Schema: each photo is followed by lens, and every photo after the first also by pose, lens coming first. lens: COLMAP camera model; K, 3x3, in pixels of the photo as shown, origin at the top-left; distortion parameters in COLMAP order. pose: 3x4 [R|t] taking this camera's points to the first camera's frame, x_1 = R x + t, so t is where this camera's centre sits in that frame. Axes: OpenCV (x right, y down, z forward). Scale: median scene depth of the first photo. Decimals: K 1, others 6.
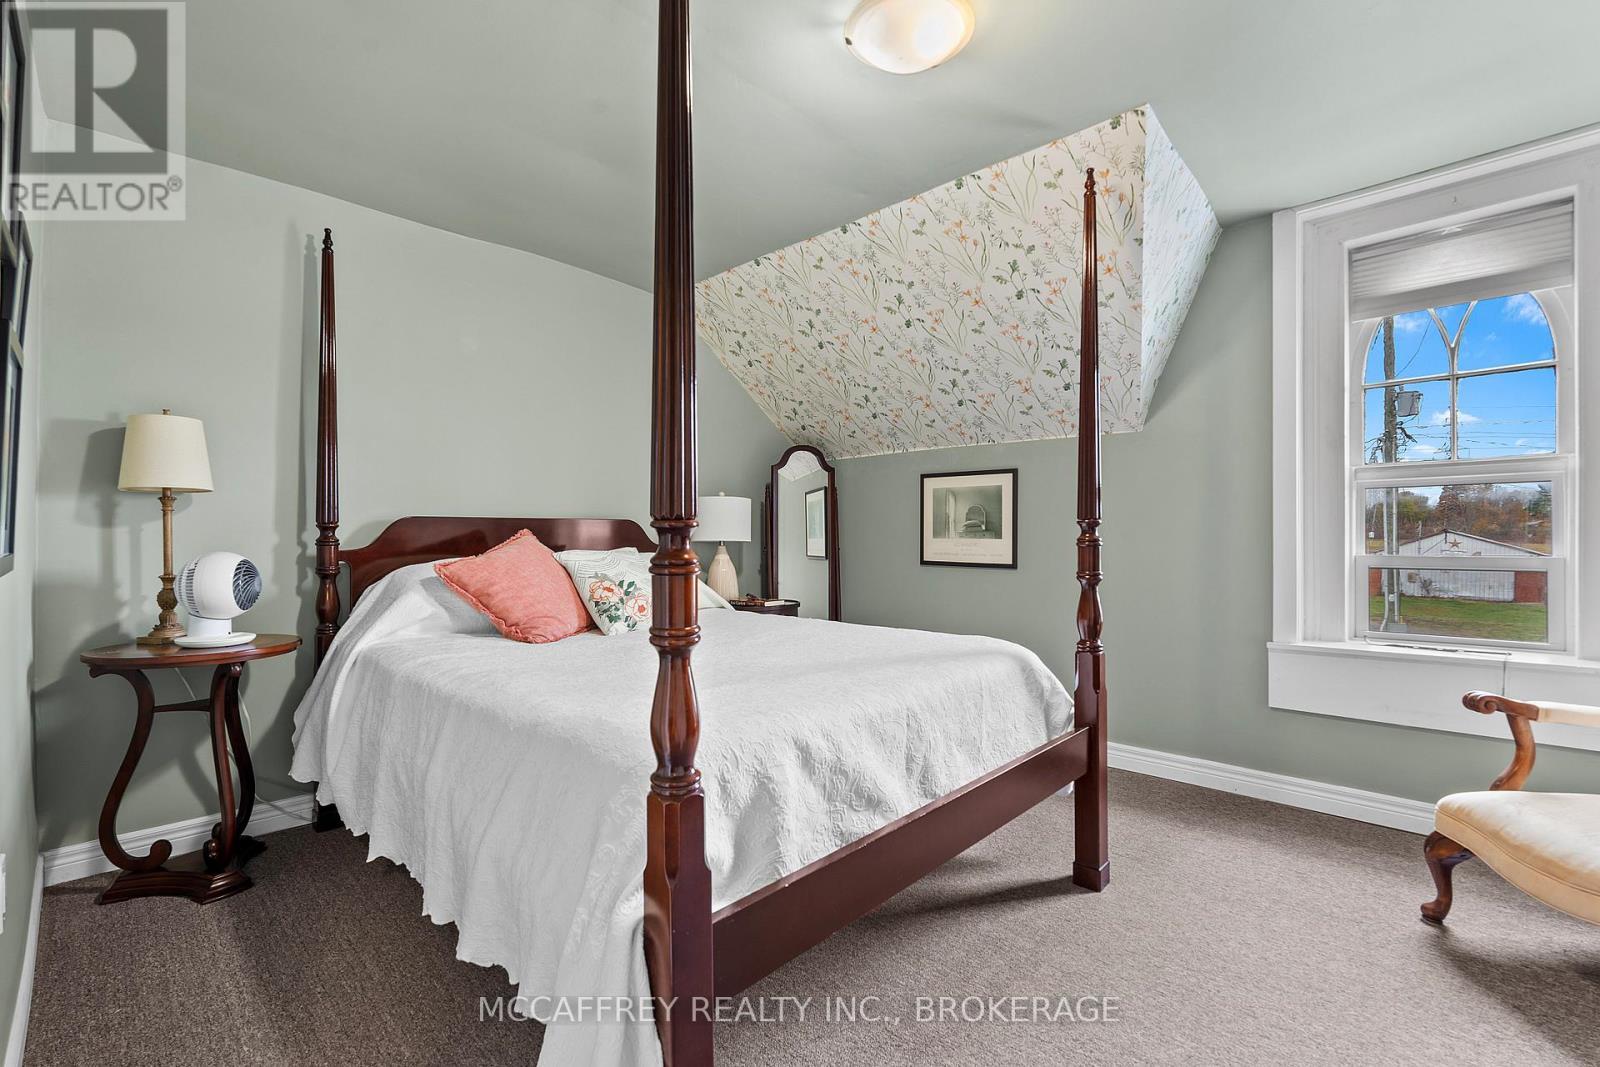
lens RADIAL K [[699.7, 0, 799.8], [0, 699.7, 533.7], [0, 0, 1]] dist [-0.002812, 0.000655]
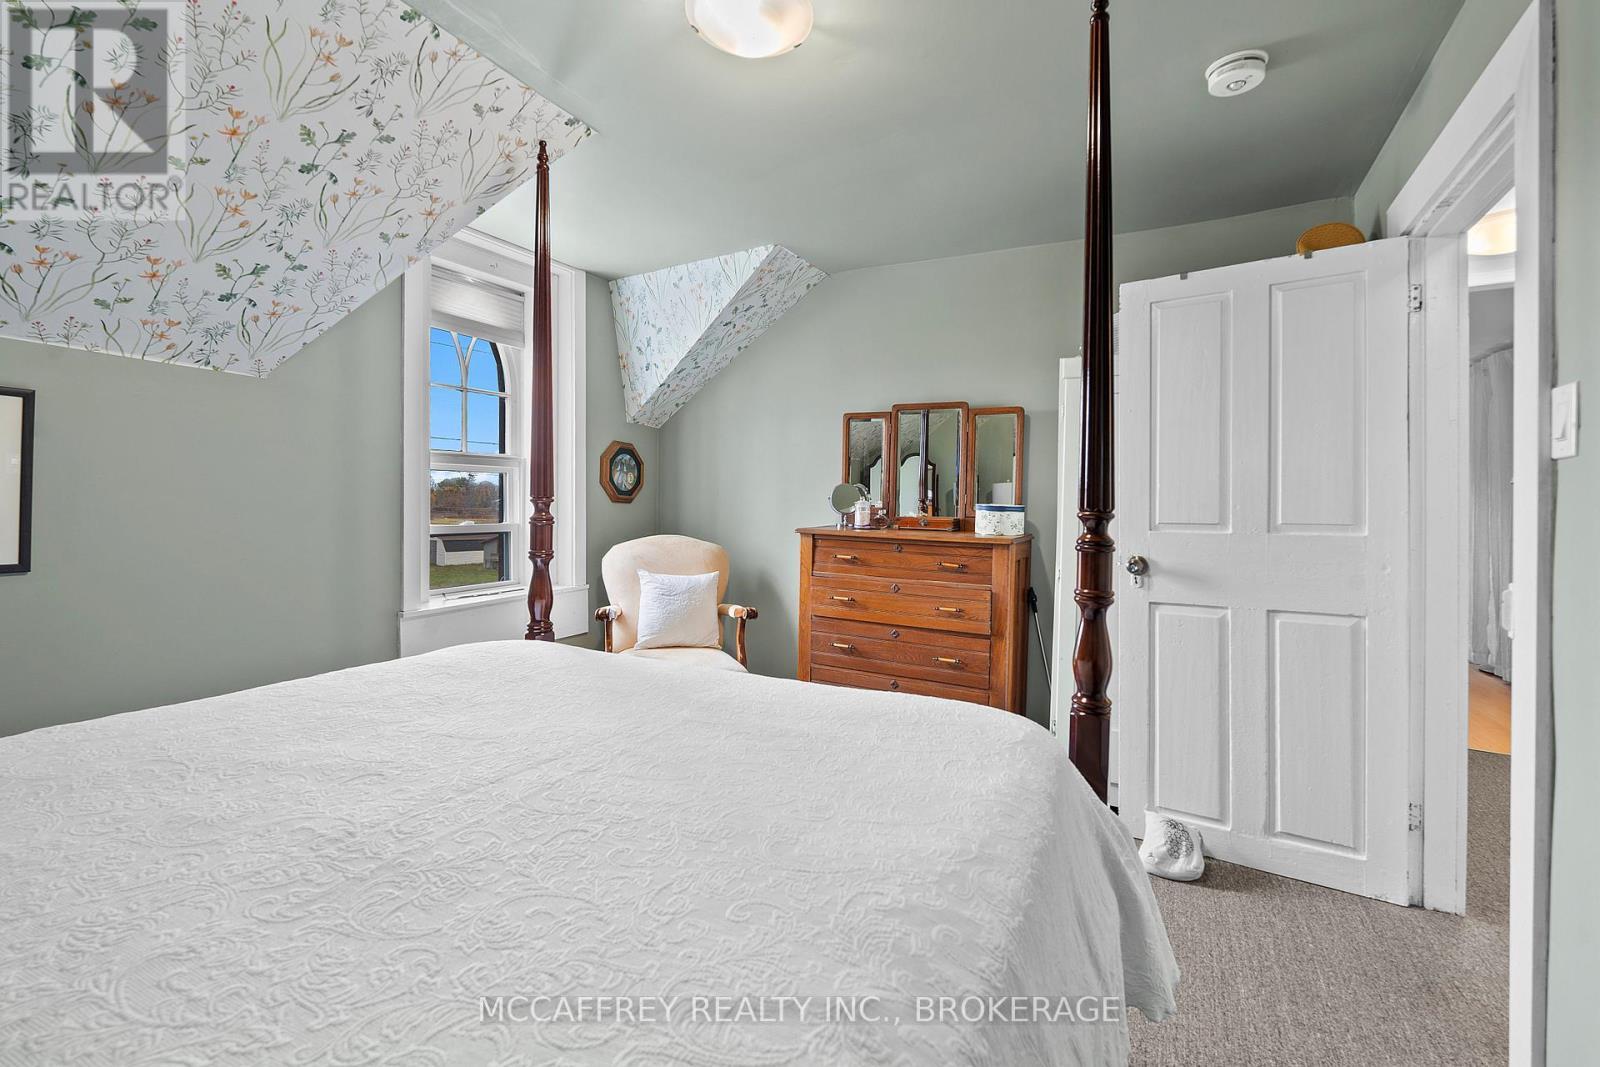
lens RADIAL K [[699.7, 0, 795.7], [0, 699.7, 508.1], [0, 0, 1]] dist [-0.002812, 0.000655]
pose [[-0.287561, -0.009322, 0.957717, -0.555292], [-0.009072, 0.999934, 0.007009, -0.013424], [-0.957719, -0.006673, -0.287626, 0.819645]]
